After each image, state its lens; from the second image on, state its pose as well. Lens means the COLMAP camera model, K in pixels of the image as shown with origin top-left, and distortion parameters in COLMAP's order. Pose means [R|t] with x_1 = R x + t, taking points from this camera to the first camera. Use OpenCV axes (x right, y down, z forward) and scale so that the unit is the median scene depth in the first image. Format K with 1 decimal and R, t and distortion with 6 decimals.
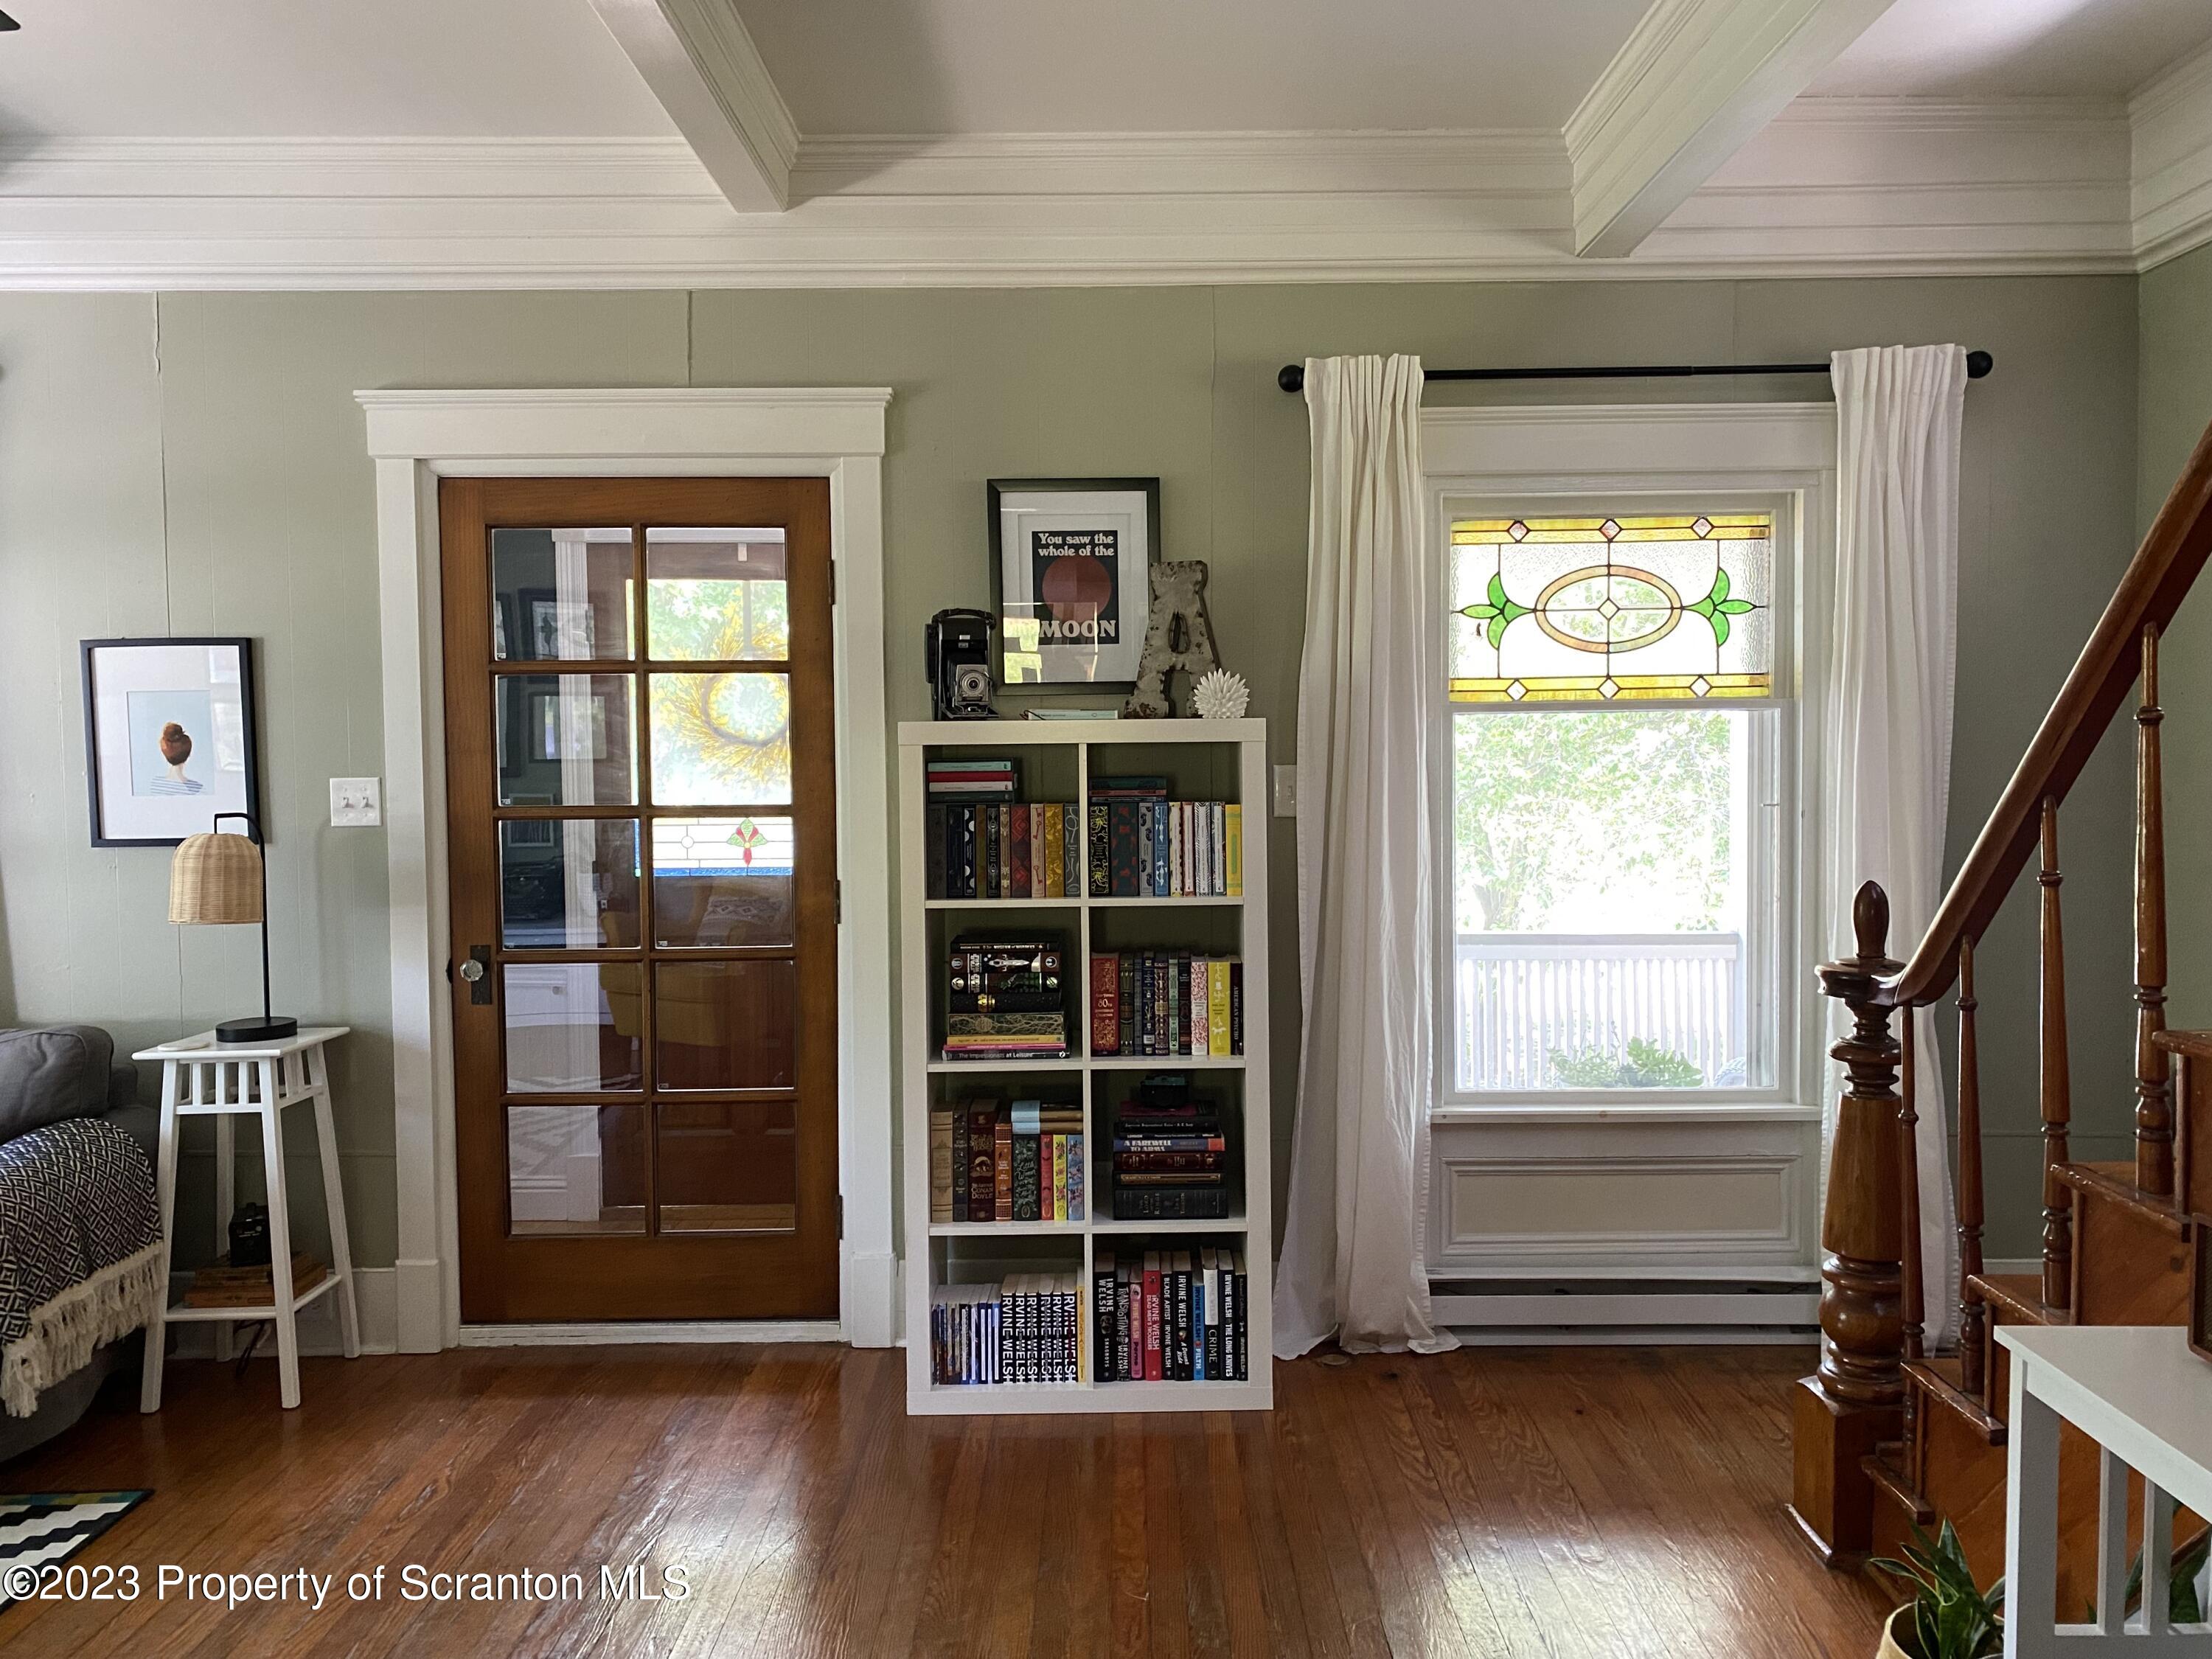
lens RADIAL K [[1696.7, 0, 1106.8], [0, 1696.7, 826.3], [0, 0, 1]] dist [0.013255, 0.002751]
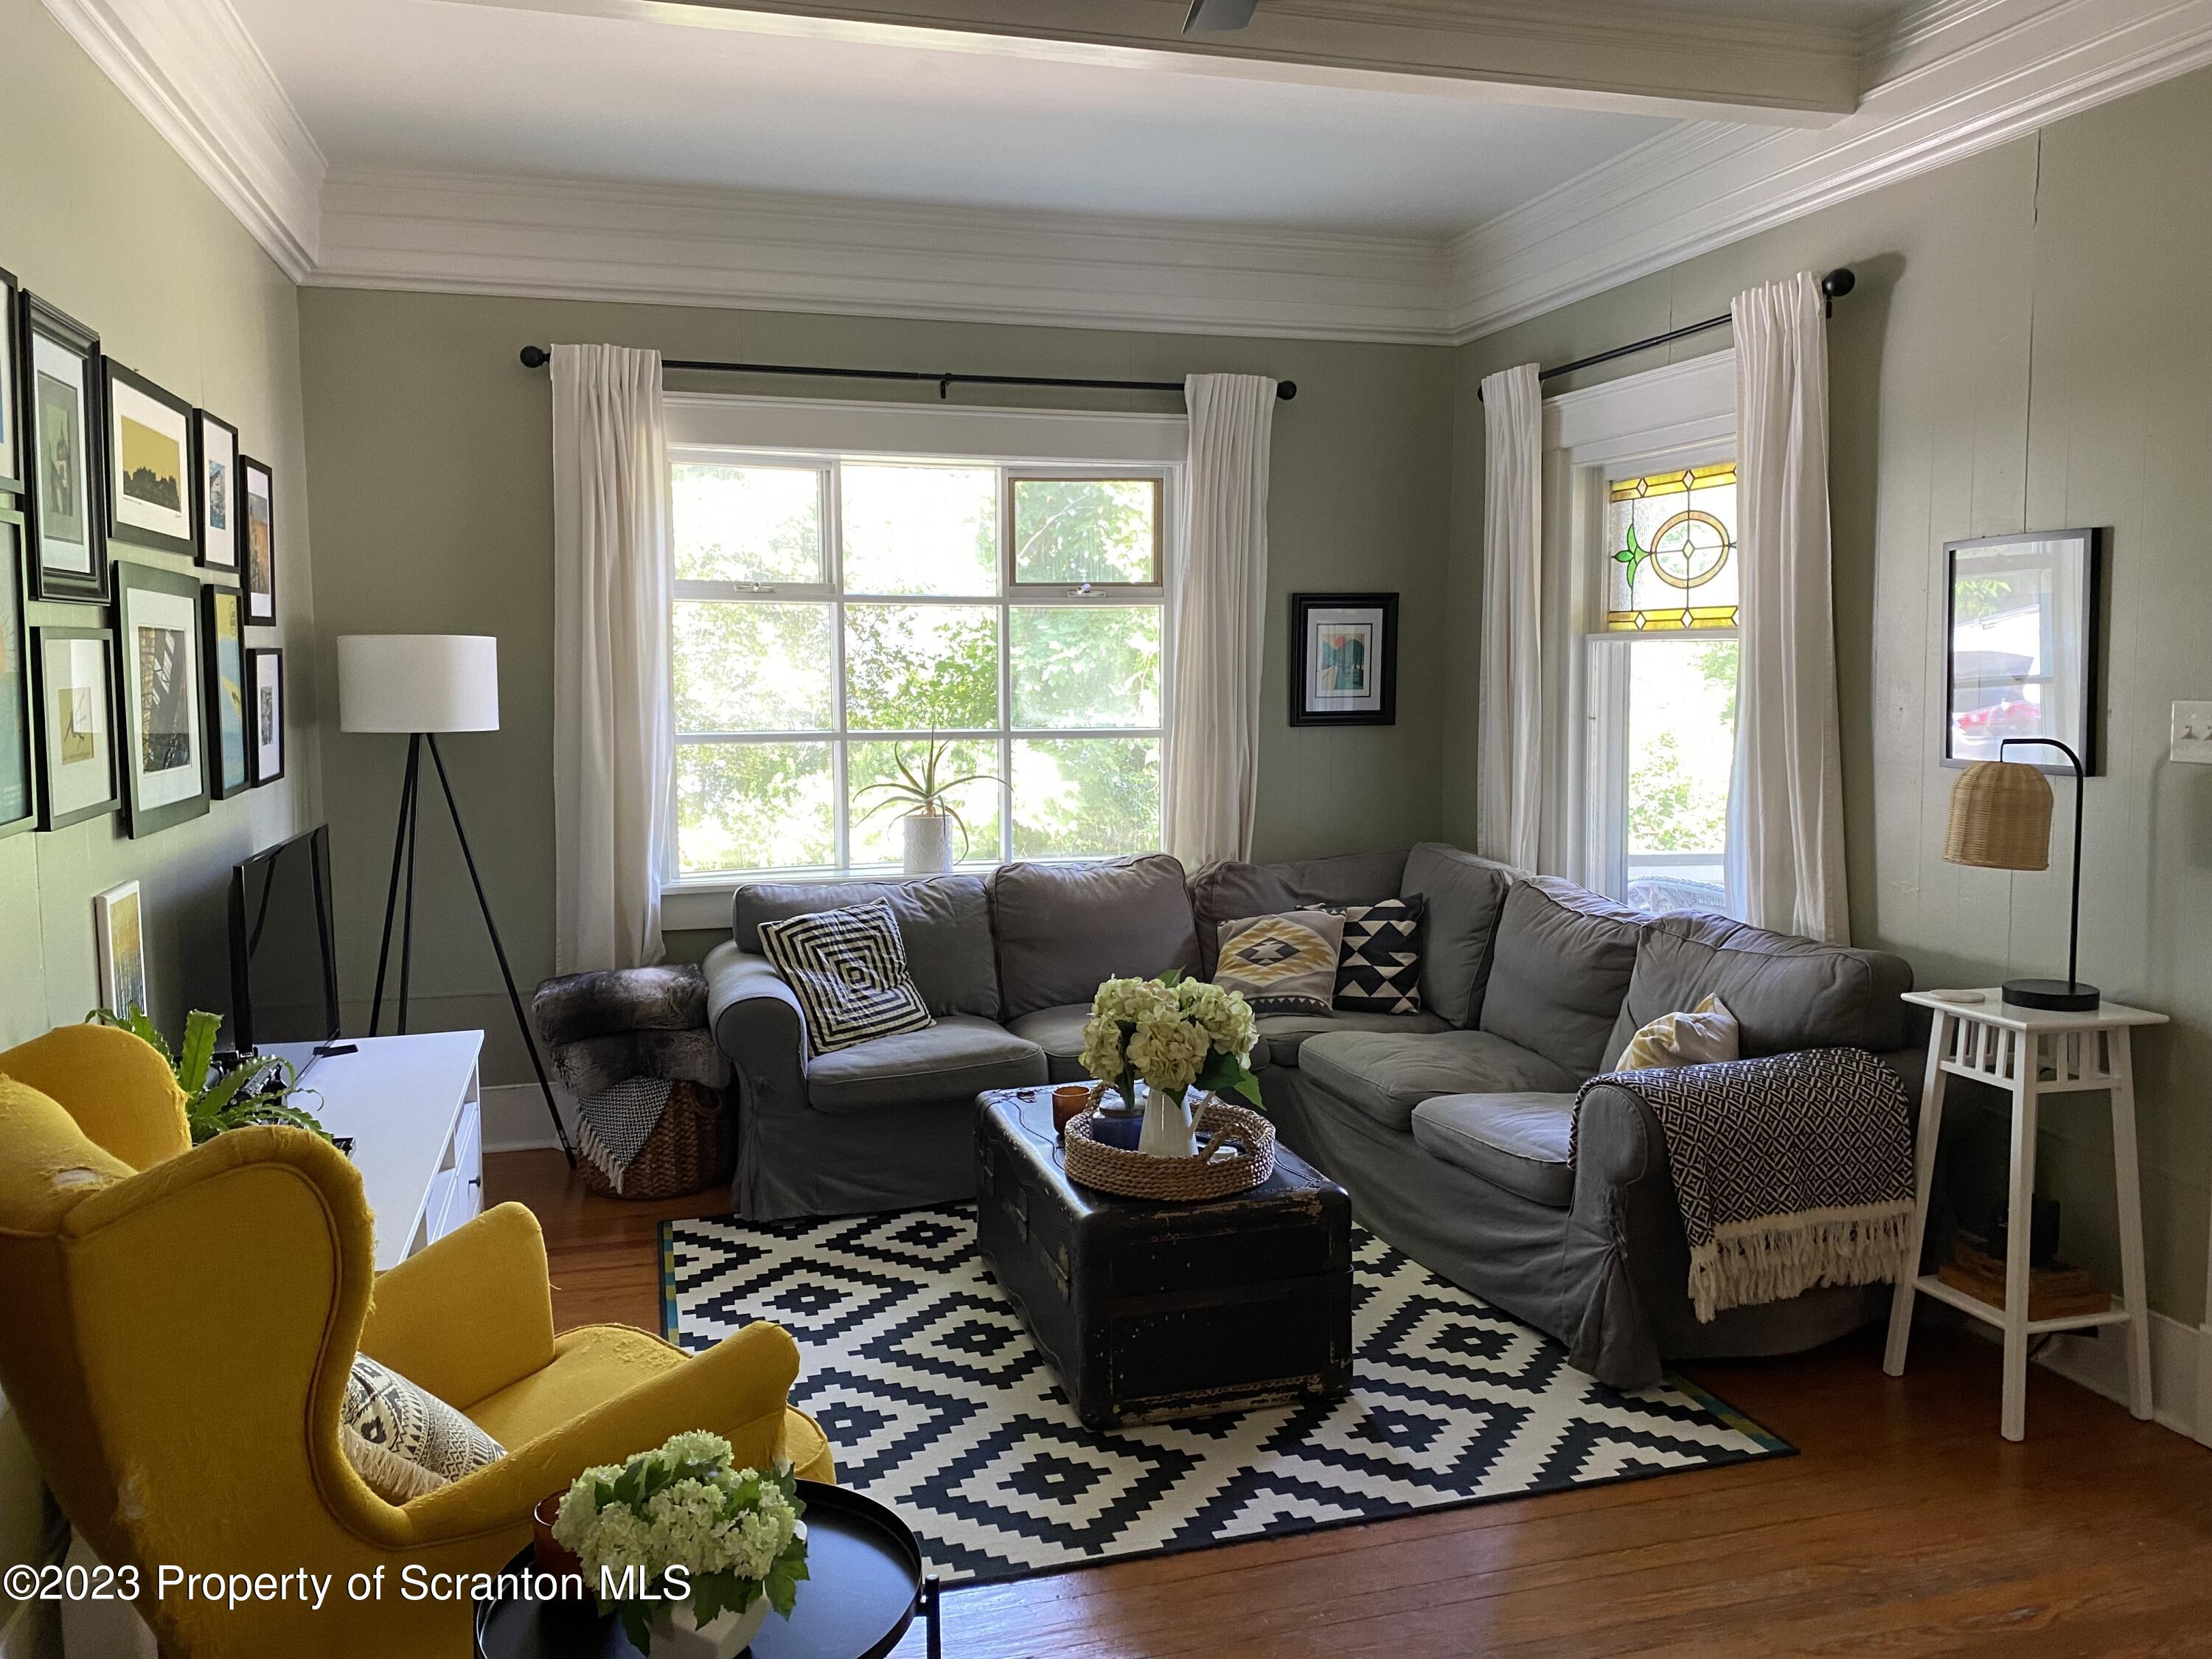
lens RADIAL K [[1696.7, 0, 1107.0], [0, 1696.7, 824.2], [0, 0, 1]] dist [0.013255, 0.002751]
pose [[0.282495, 0.106189, -0.953373, 0.176392], [-0.041717, 0.994274, 0.098383, -0.030412], [0.958361, 0.011980, 0.285308, 0.318906]]
